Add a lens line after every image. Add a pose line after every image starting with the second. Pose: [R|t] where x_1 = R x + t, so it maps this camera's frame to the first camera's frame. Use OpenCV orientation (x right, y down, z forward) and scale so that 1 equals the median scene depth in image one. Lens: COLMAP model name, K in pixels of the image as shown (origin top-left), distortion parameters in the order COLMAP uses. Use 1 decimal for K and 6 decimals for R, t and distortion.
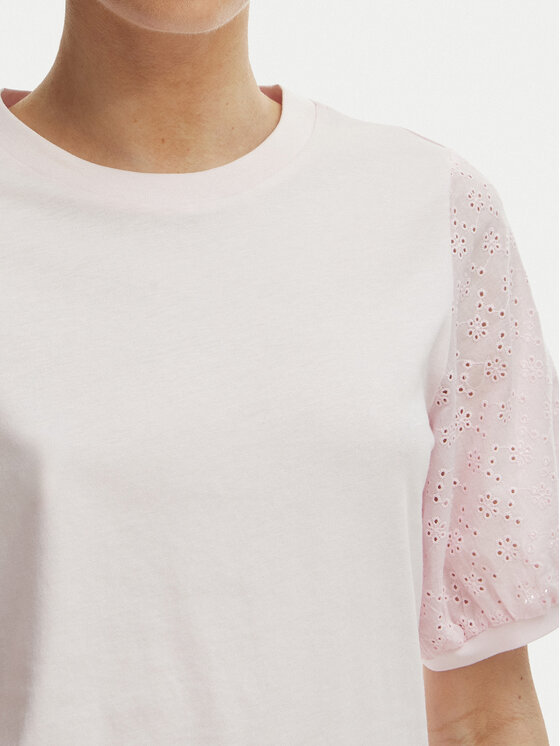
lens RADIAL K [[1180.9, 0, 282.0], [0, 1180.9, 375.4], [0, 0, 1]] dist [0.014095, 0.000000]
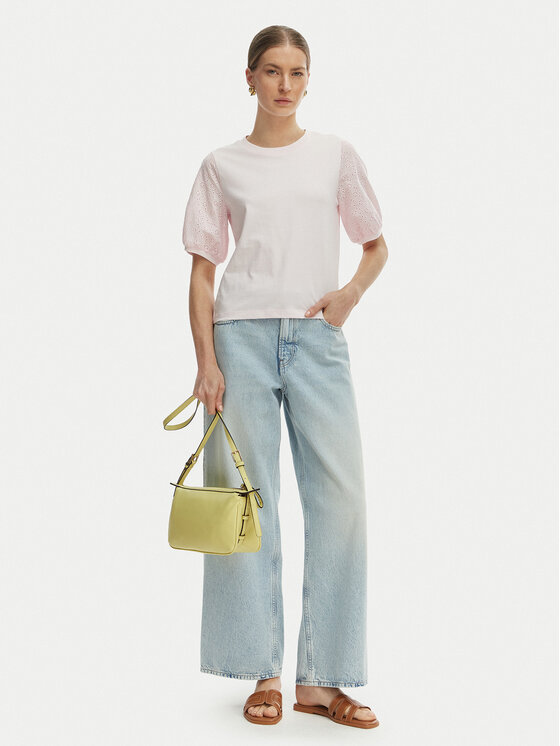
lens RADIAL K [[1219.5, 0, 278.0], [0, 1219.5, 371.9], [0, 0, 1]] dist [0.232510, 0.000000]
pose [[0.950823, -0.054390, 0.304921, -1.628808], [0.043002, 0.998108, 0.043943, 0.496246], [-0.306734, -0.028670, 0.951363, -3.614934]]
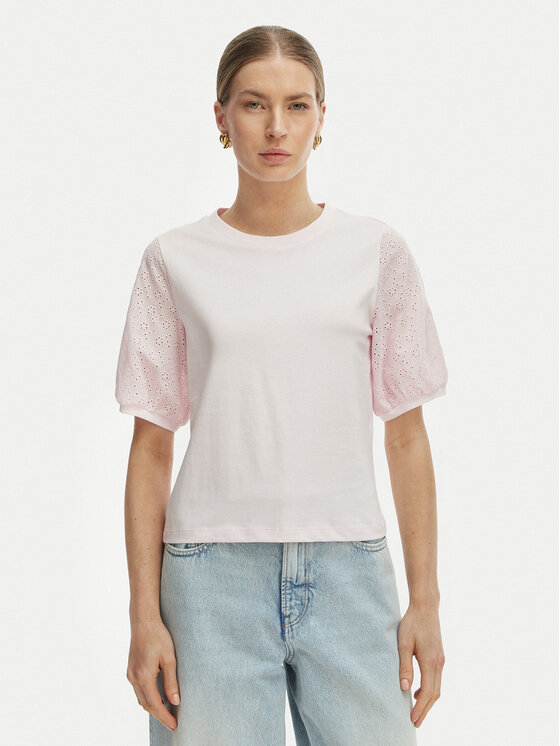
lens RADIAL K [[1180.9, 0, 280.8], [0, 1180.9, 371.8], [0, 0, 1]] dist [0.014095, 0.000000]
pose [[0.967919, -0.064935, 0.242726, -0.730180], [0.066751, 0.997769, 0.000743, 0.122217], [-0.242233, 0.015483, 0.970095, -1.499962]]
